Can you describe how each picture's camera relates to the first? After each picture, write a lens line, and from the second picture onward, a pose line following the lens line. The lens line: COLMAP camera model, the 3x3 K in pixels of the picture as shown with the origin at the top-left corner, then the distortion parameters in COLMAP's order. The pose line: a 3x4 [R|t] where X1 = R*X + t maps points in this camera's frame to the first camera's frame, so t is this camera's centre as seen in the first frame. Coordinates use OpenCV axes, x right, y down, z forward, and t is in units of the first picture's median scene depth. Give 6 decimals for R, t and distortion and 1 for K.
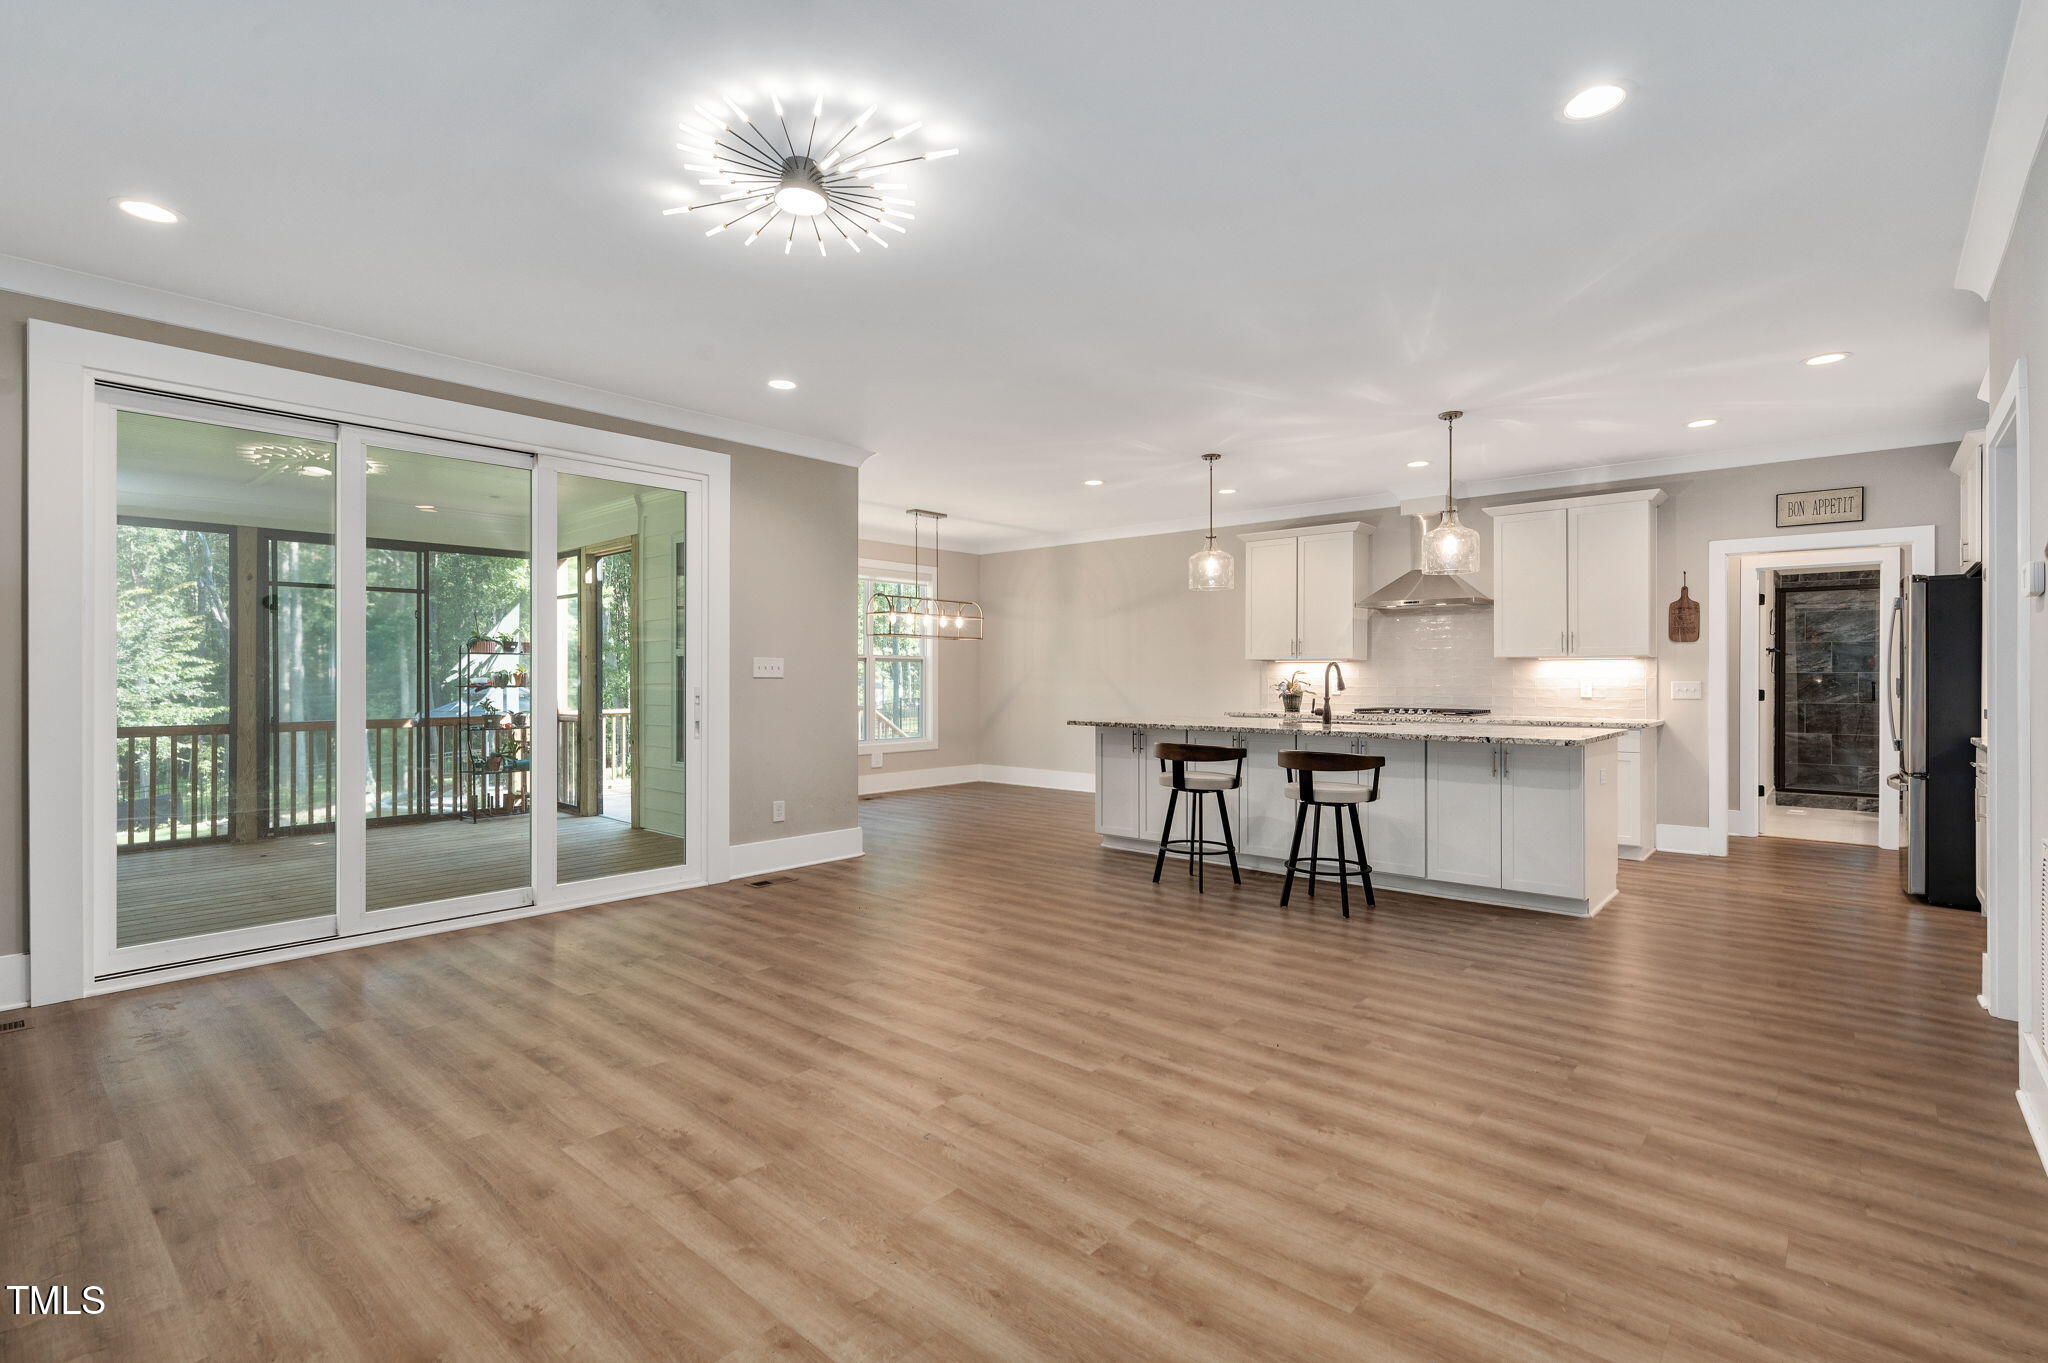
lens RADIAL K [[961.0, 0, 1044.4], [0, 961.0, 678.2], [0, 0, 1]] dist [-0.013244, -0.000856]
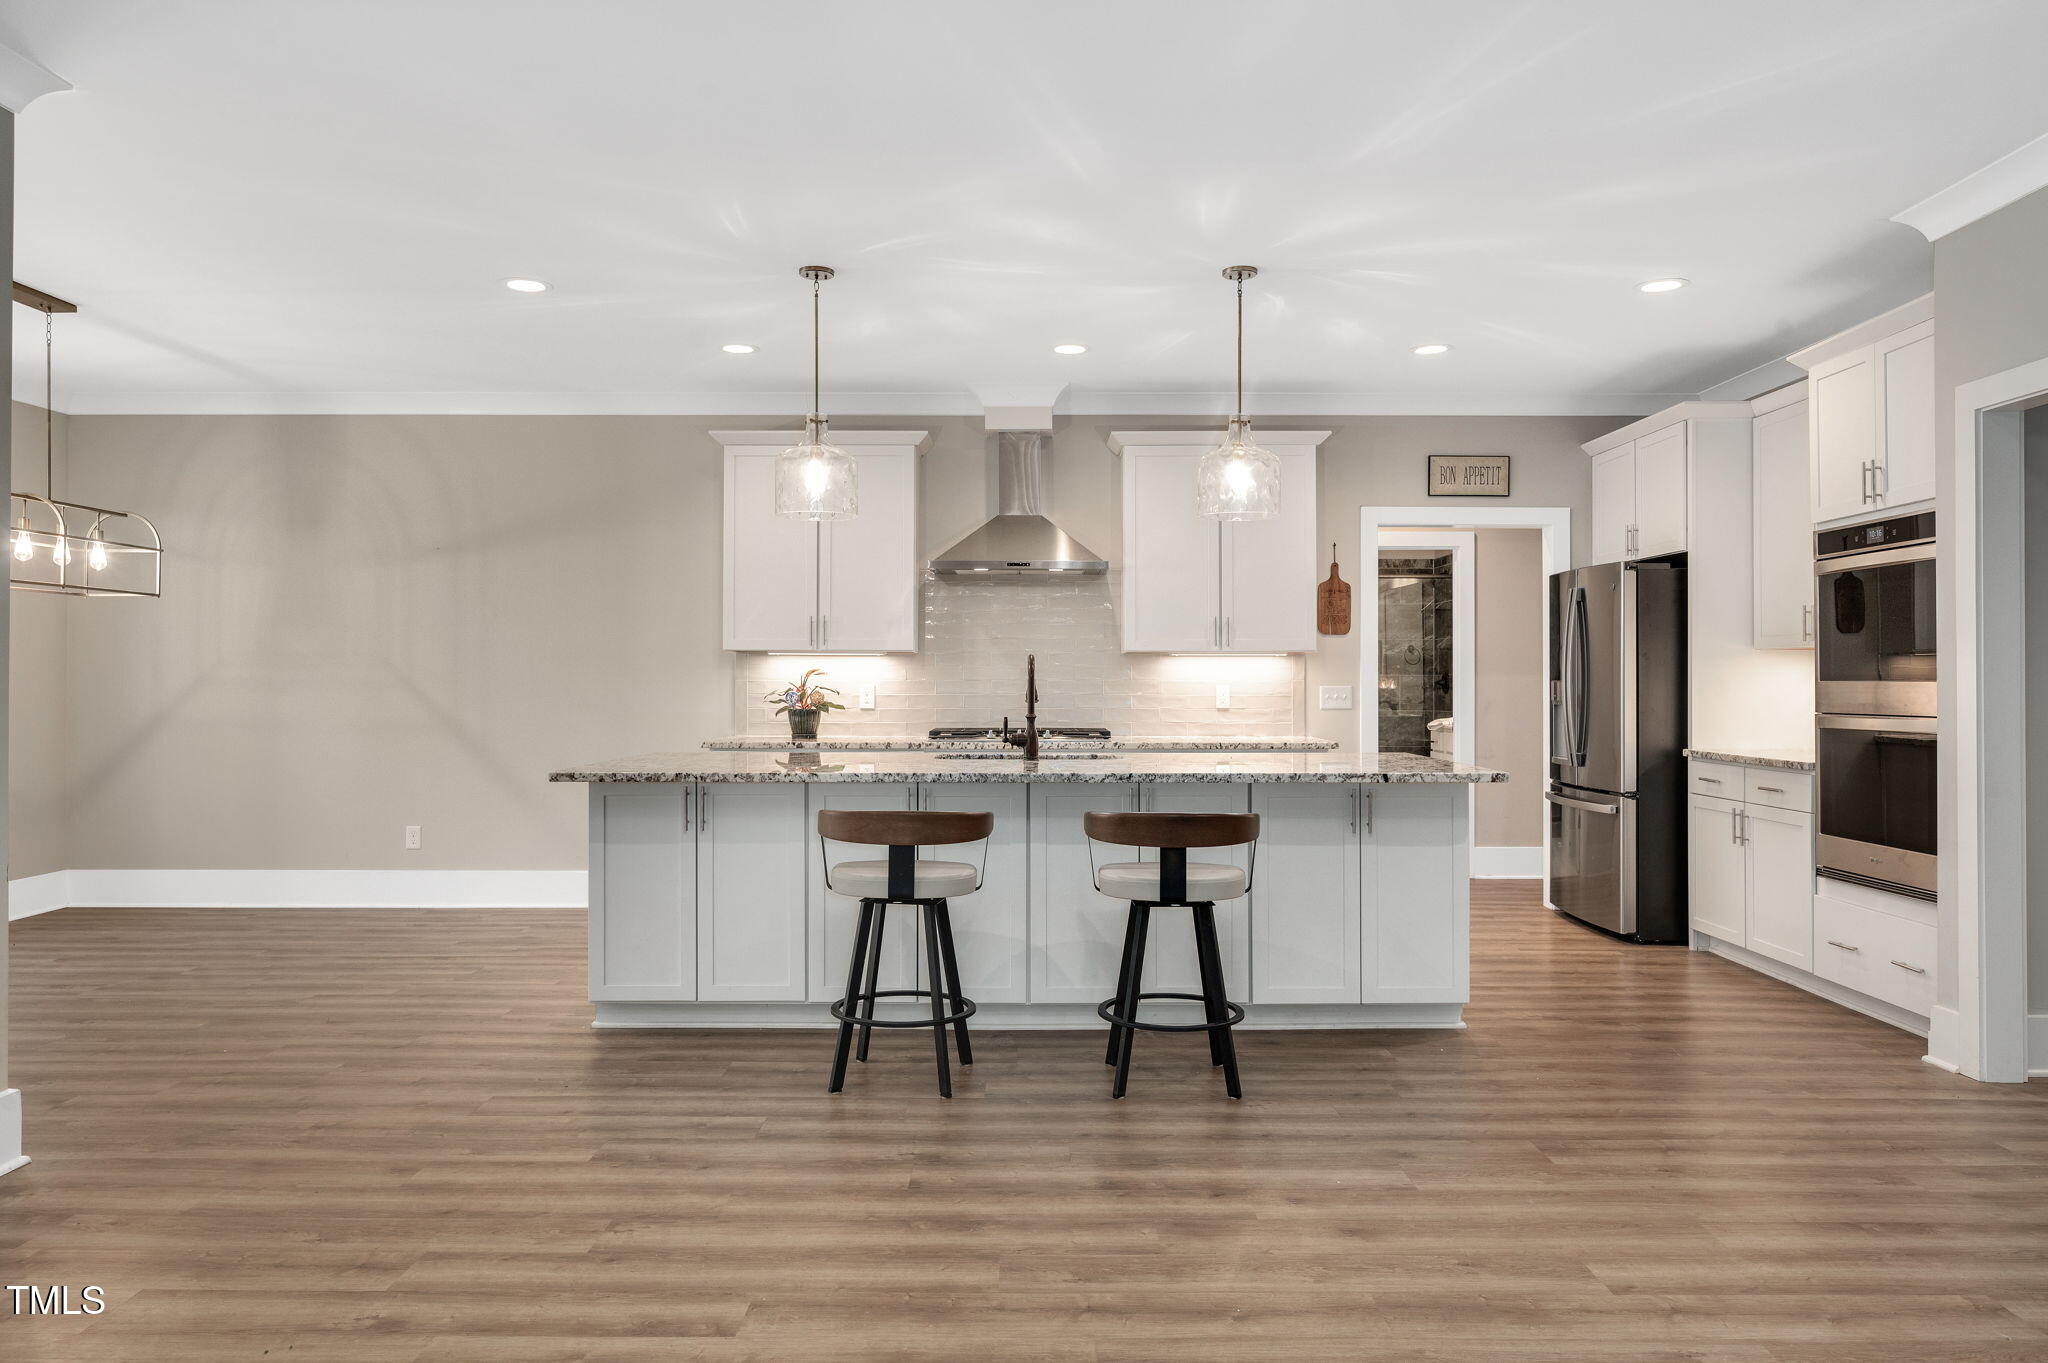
lens RADIAL K [[1340.7, 0, 1016.3], [0, 1340.7, 671.9], [0, 0, 1]] dist [-0.007315, 0.003132]
pose [[0.758527, 0.004632, 0.651625, -0.228644], [0.000469, 0.999971, -0.007654, 0.000017], [-0.651641, 0.006111, 0.758503, 0.350516]]
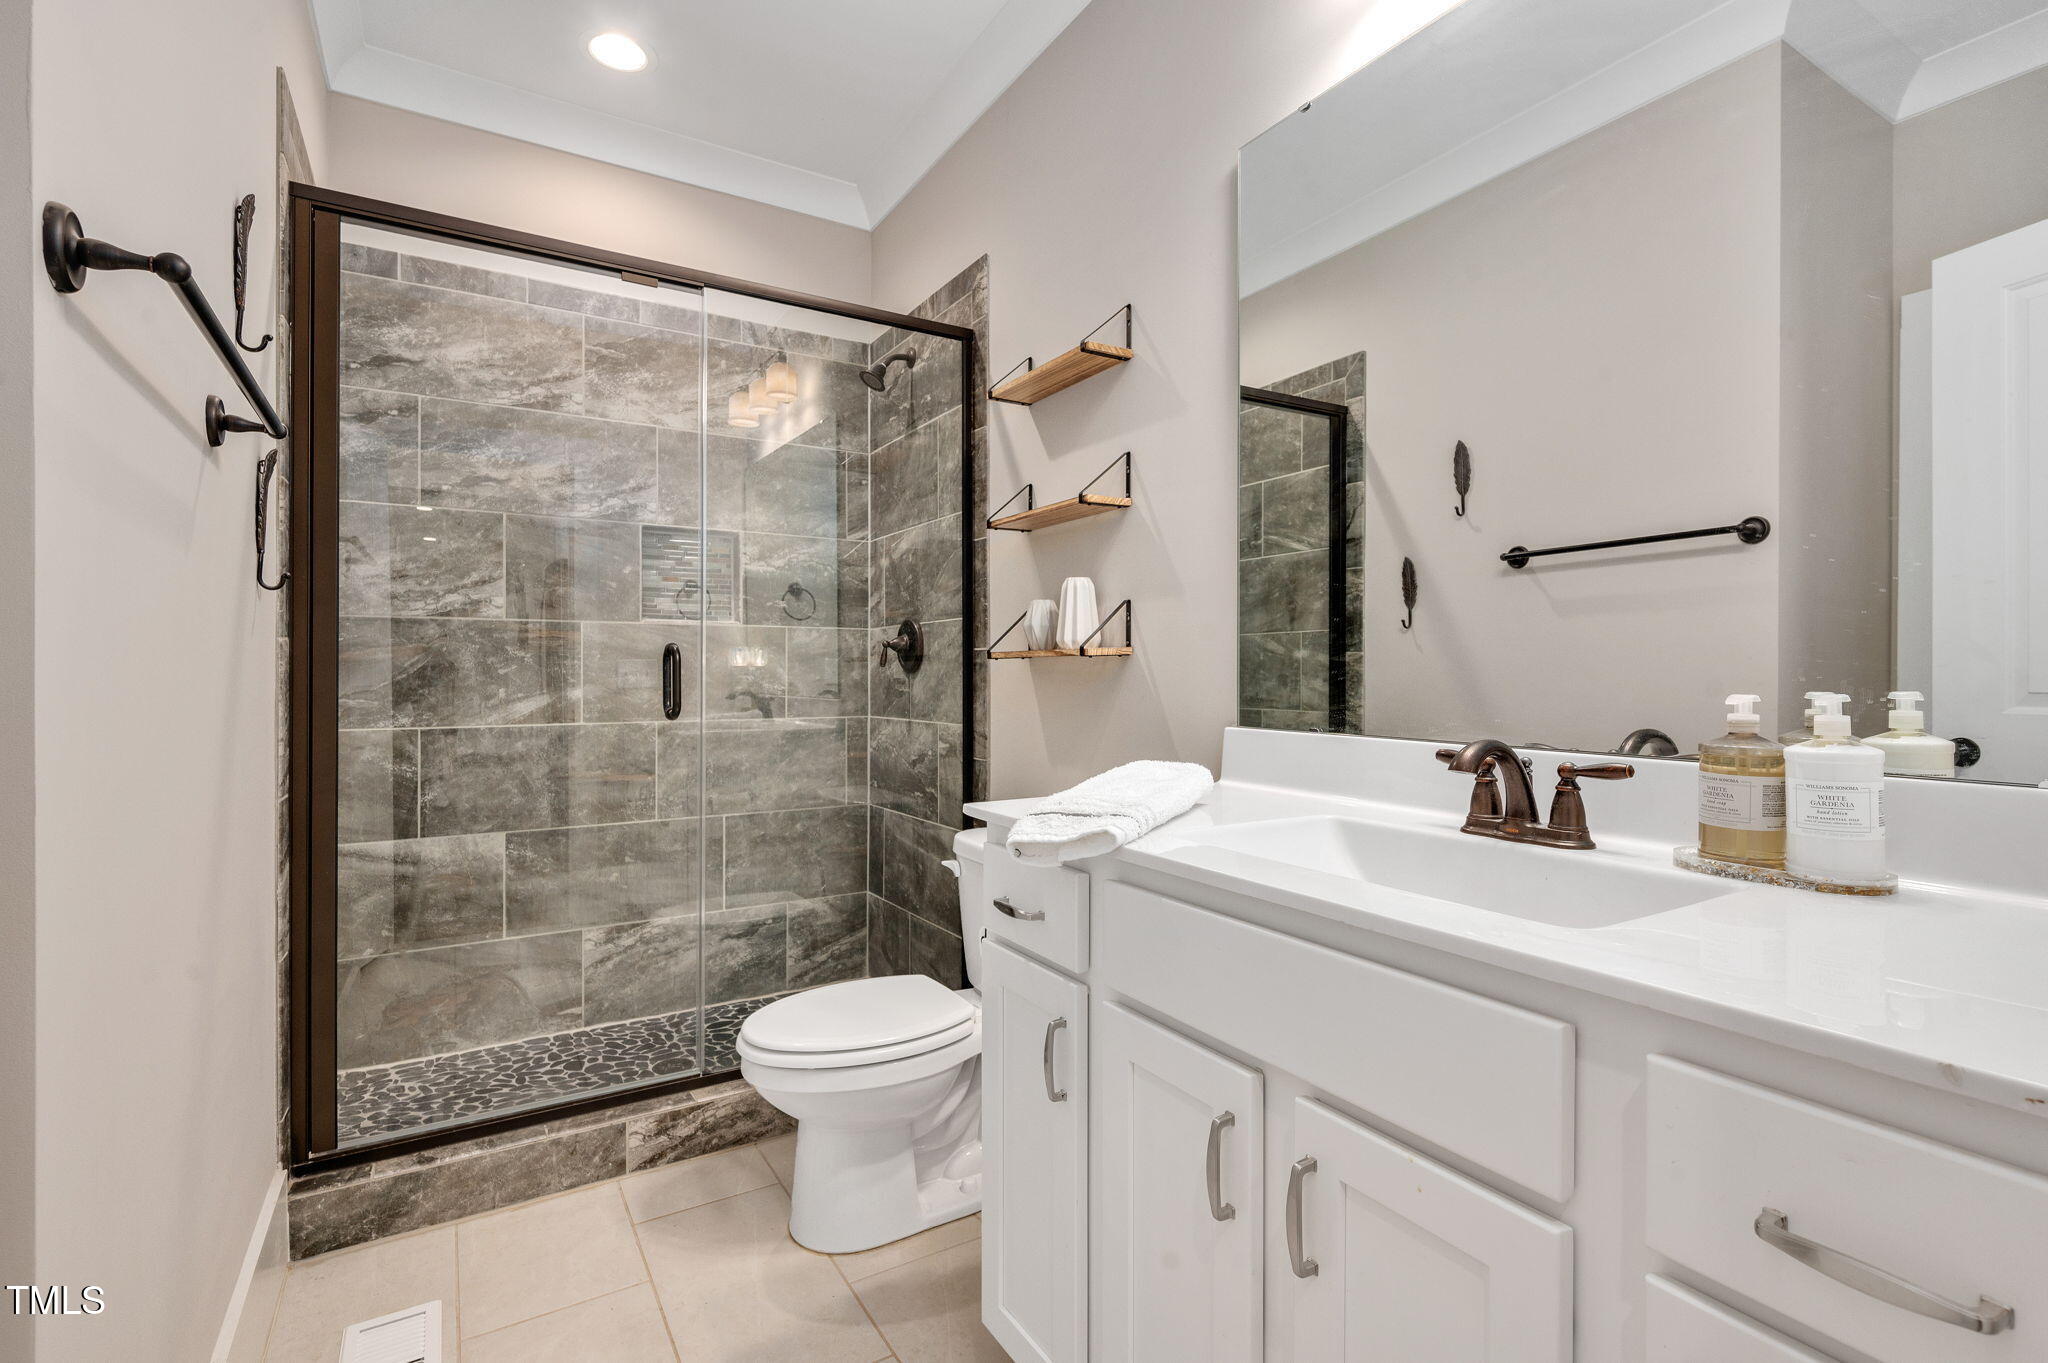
lens RADIAL K [[961.0, 0, 1017.0], [0, 961.0, 671.1], [0, 0, 1]] dist [-0.013244, -0.000856]
pose [[0.297104, 0.001349, 0.954844, 0.844272], [-0.000256, 0.999999, -0.001334, 0.014076], [-0.954845, 0.000152, 0.297104, 1.083760]]
